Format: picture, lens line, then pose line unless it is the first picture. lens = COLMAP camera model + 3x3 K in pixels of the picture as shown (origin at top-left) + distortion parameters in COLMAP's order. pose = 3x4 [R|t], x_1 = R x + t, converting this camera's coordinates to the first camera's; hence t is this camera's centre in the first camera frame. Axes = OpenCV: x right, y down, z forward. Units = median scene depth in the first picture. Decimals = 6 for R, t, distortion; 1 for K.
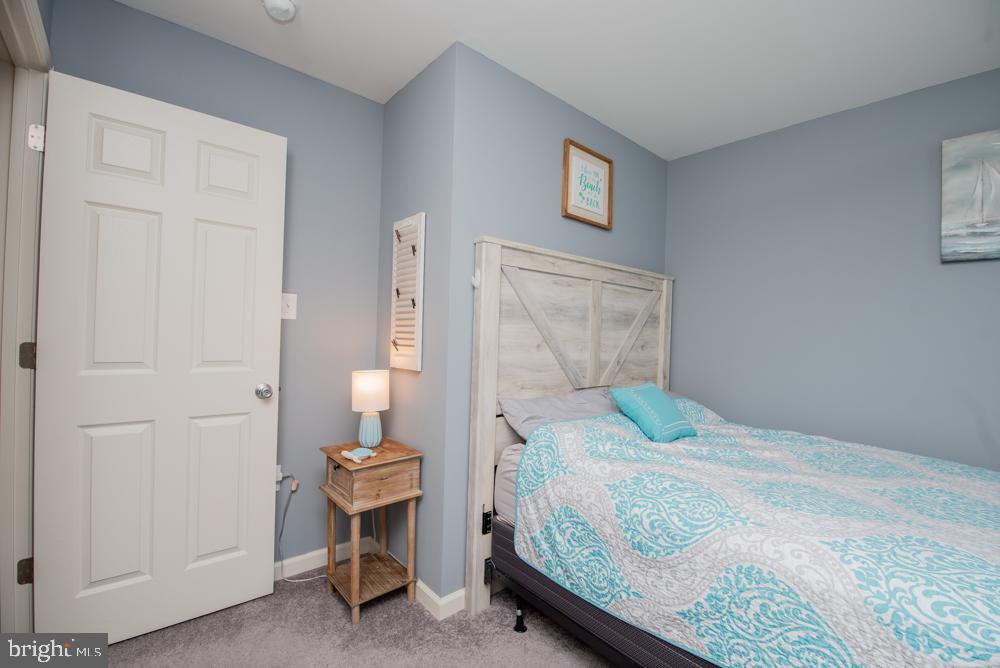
lens RADIAL K [[431.8, 0, 508.7], [0, 431.8, 333.0], [0, 0, 1]] dist [-0.010103, -0.005430]
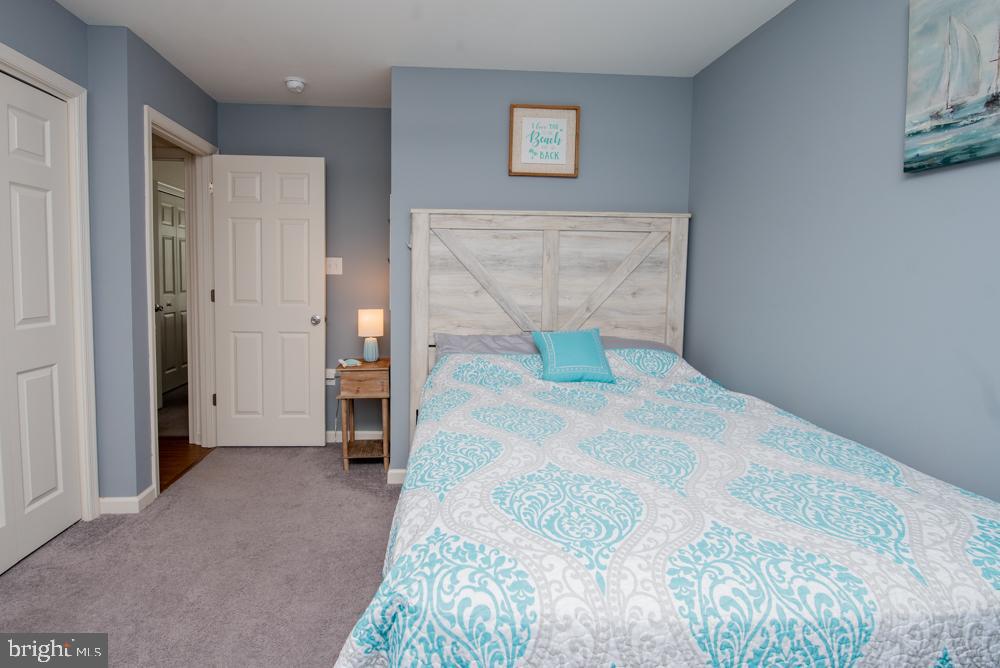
lens RADIAL K [[487.6, 0, 456.0], [0, 487.6, 304.7], [0, 0, 1]] dist [-0.009120, -0.002889]
pose [[0.785206, 0.015757, -0.619034, 0.934871], [0.012928, 0.999041, 0.041827, 0.009023], [0.619100, -0.040846, 0.784249, -0.100000]]
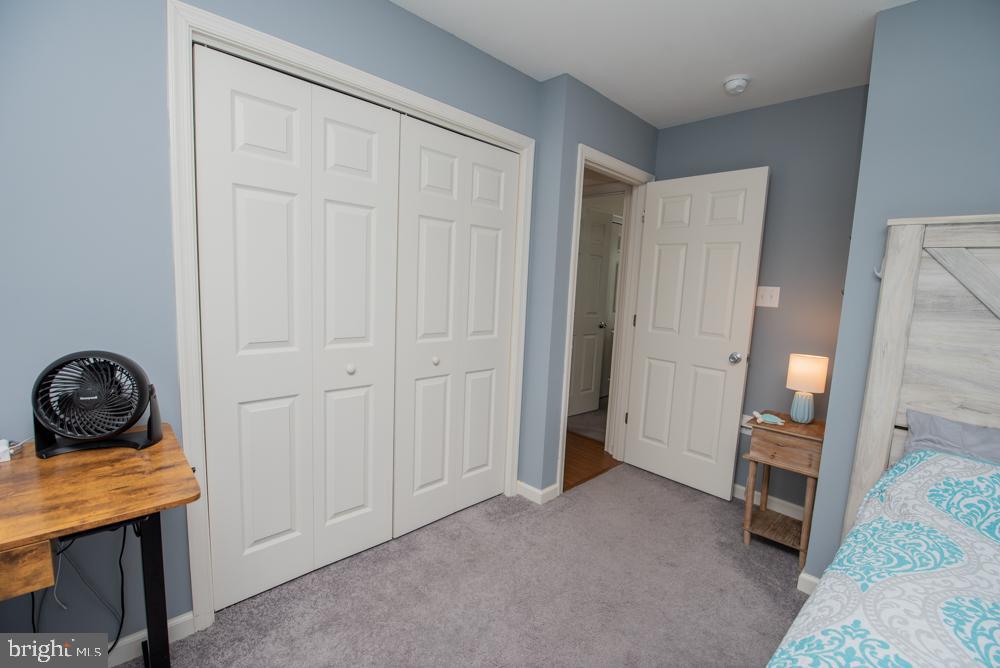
lens RADIAL K [[431.8, 0, 509.2], [0, 431.8, 334.5], [0, 0, 1]] dist [-0.010103, -0.005430]
pose [[0.052563, 0.091105, -0.994453, 0.753911], [-0.043649, 0.995088, 0.088856, -0.031793], [0.997663, 0.038737, 0.056281, 0.171898]]
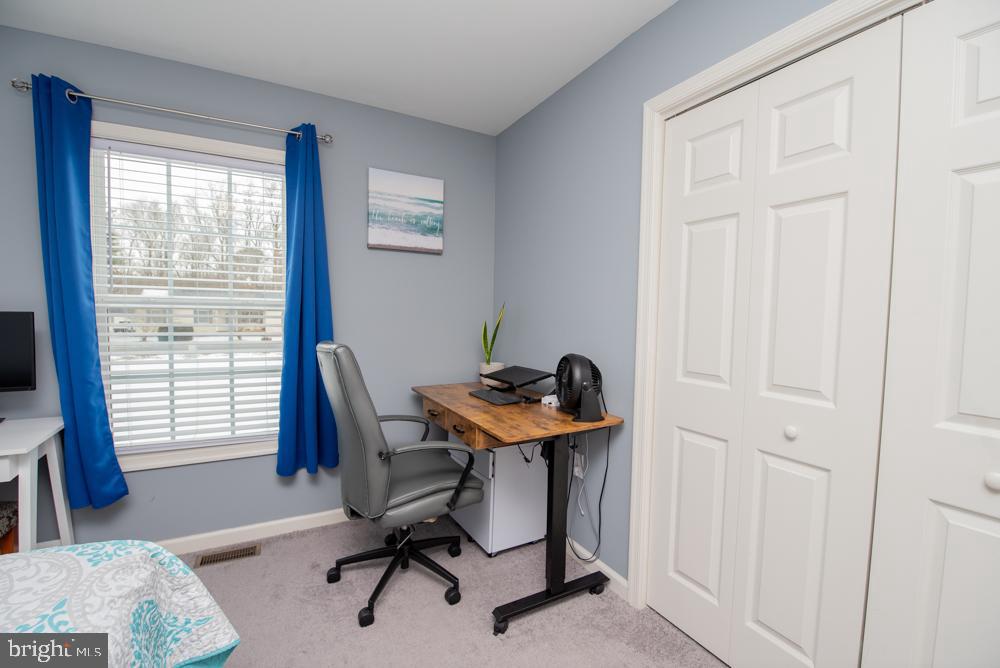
lens RADIAL K [[431.8, 0, 507.2], [0, 431.8, 337.2], [0, 0, 1]] dist [-0.010103, -0.005430]
pose [[-0.975399, -0.062877, 0.211290, 0.086644], [-0.051582, 0.996950, 0.058558, -0.021238], [-0.214328, 0.046219, -0.975668, 0.626836]]
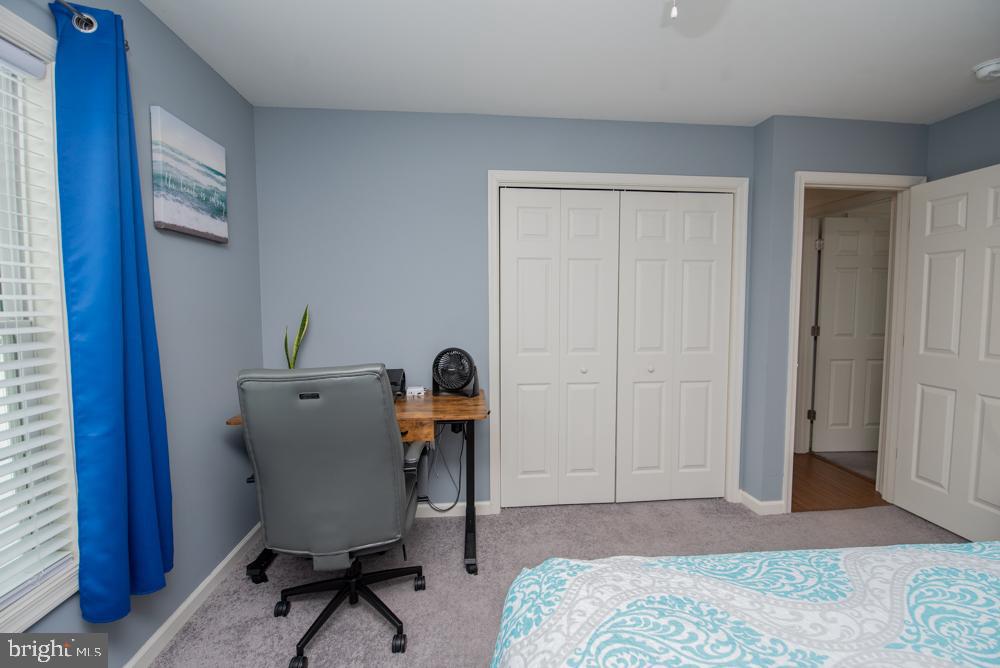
lens RADIAL K [[431.8, 0, 507.1], [0, 431.8, 330.7], [0, 0, 1]] dist [-0.010103, -0.005430]
pose [[-0.591170, 0.020558, -0.806285, 1.067015], [-0.013699, 0.999275, 0.035523, -0.027499], [0.806430, 0.032046, -0.590460, 0.502296]]
